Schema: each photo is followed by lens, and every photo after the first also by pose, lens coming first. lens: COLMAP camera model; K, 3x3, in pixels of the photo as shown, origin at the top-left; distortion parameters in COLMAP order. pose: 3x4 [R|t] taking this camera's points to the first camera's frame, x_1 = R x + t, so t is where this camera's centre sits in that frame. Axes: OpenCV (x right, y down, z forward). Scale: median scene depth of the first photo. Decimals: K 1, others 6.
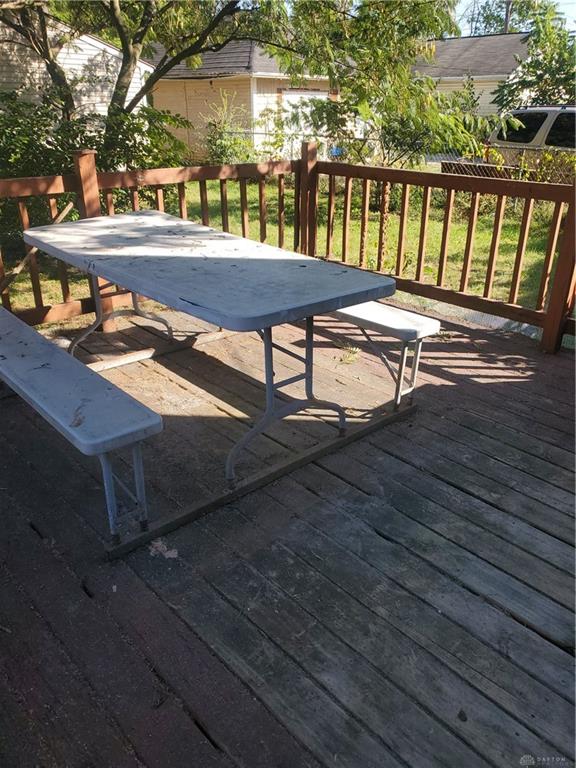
lens RADIAL K [[606.8, 0, 287.1], [0, 606.8, 383.3], [0, 0, 1]] dist [0.005773, 0.011873]
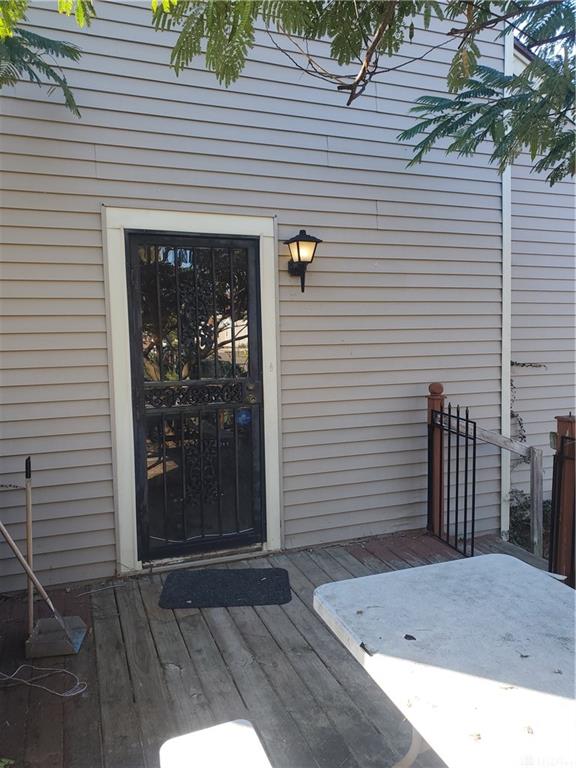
lens RADIAL K [[606.8, 0, 289.7], [0, 606.8, 384.4], [0, 0, 1]] dist [0.005773, 0.011873]
pose [[-0.925560, -0.017081, 0.378215, -0.111363], [0.180208, 0.858683, 0.479781, -0.874688], [-0.332962, 0.512223, -0.791684, 1.624533]]
